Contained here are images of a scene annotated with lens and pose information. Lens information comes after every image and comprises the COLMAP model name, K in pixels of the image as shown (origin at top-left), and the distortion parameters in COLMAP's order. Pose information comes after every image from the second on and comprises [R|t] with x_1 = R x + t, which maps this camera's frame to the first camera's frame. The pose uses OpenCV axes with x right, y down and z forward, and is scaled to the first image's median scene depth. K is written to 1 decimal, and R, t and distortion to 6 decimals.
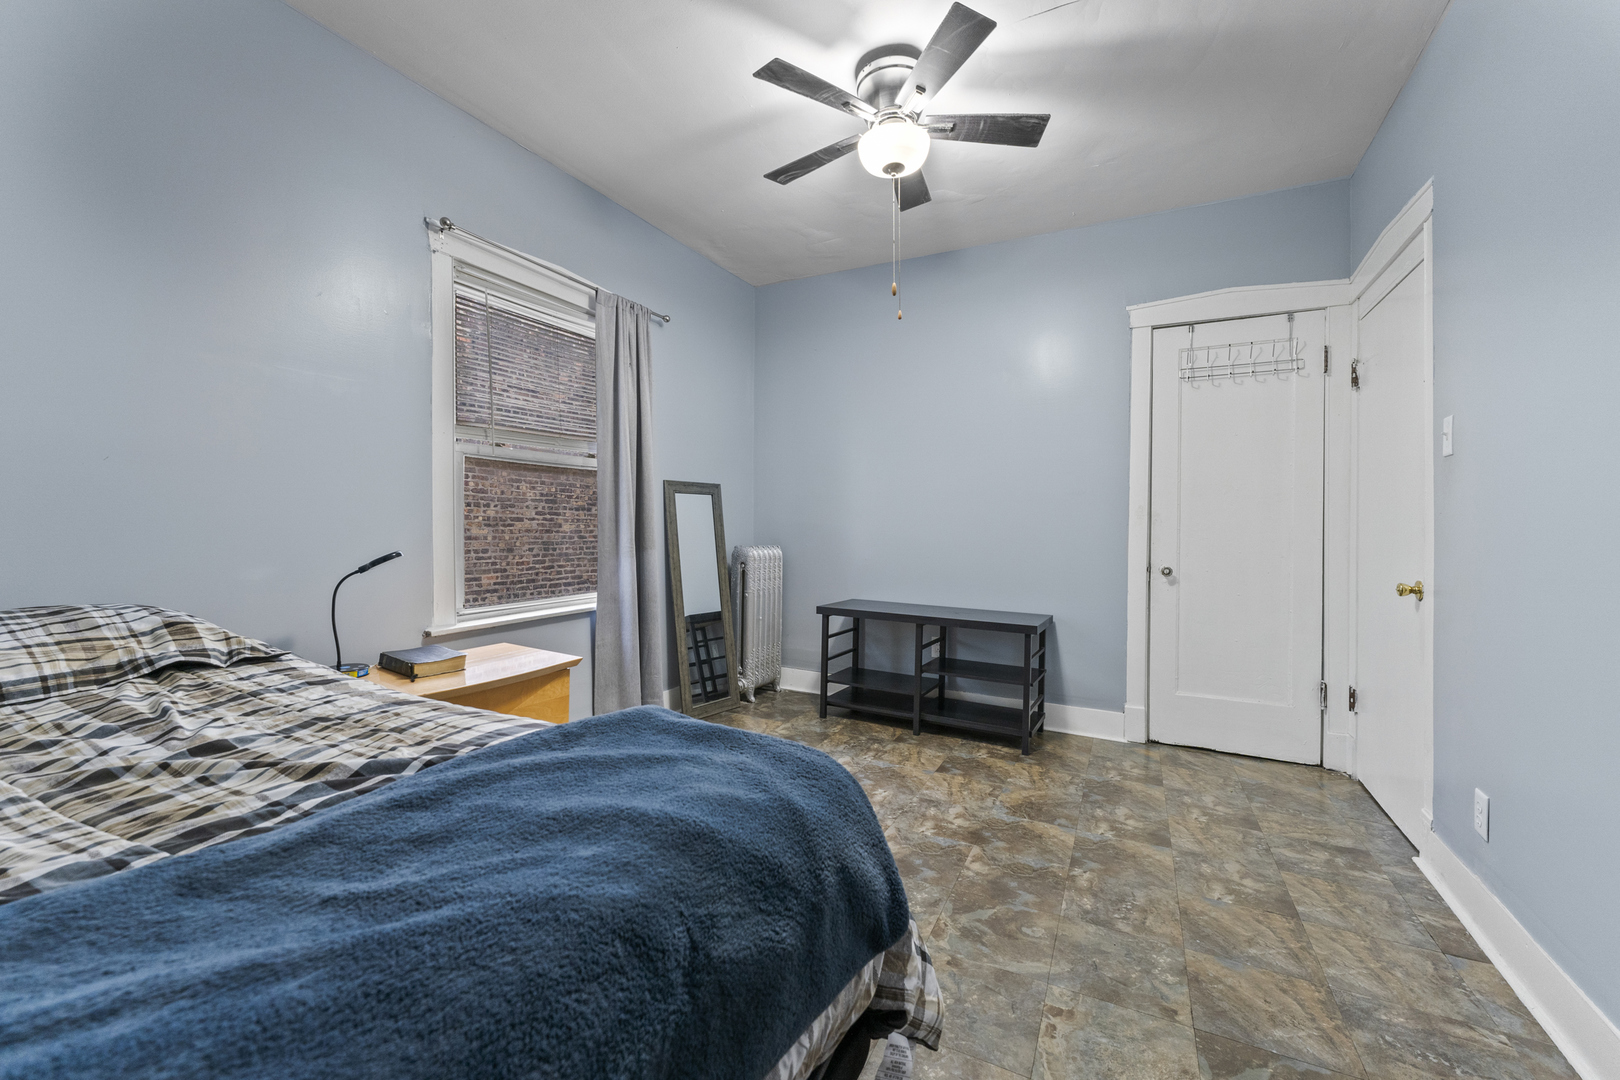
lens RADIAL K [[663.6, 0, 807.2], [0, 663.6, 537.3], [0, 0, 1]] dist [0.009030, 0.000009]
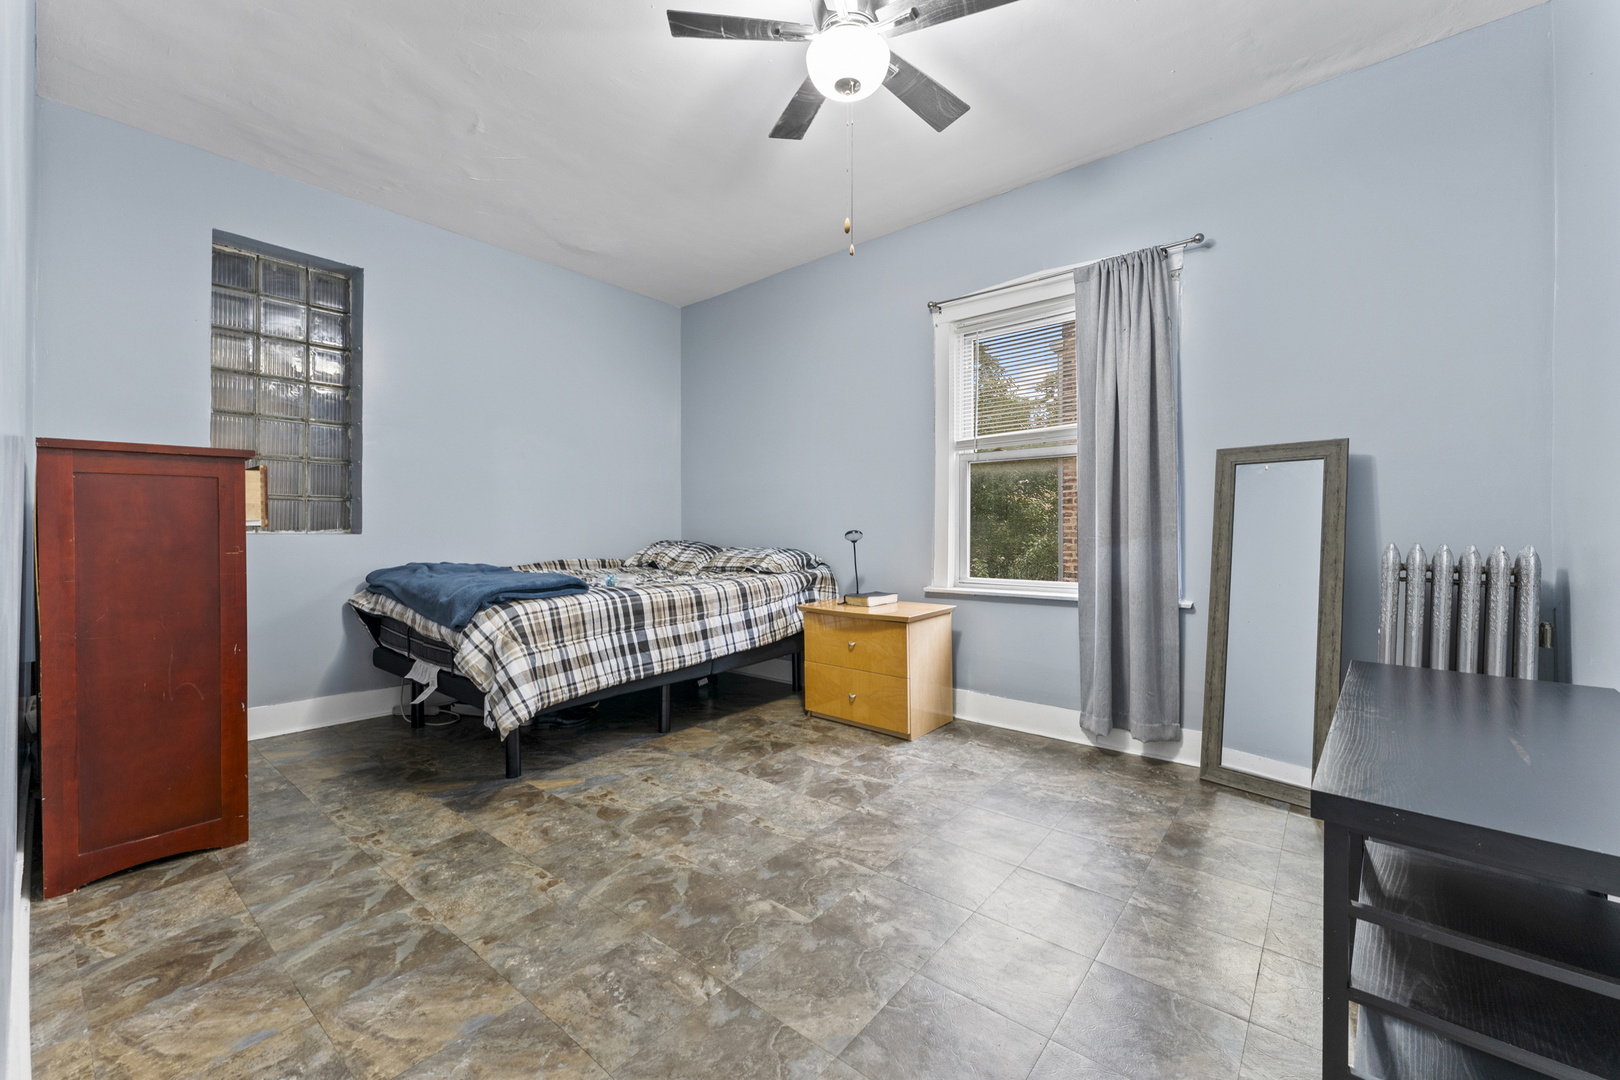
lens RADIAL K [[663.6, 0, 807.2], [0, 663.6, 537.3], [0, 0, 1]] dist [0.009030, 0.000009]
pose [[-0.238547, 0.002452, -0.971128, 1.216003], [-0.018537, 0.999803, 0.007077, 0.031443], [0.970954, 0.019690, -0.238455, 1.444106]]
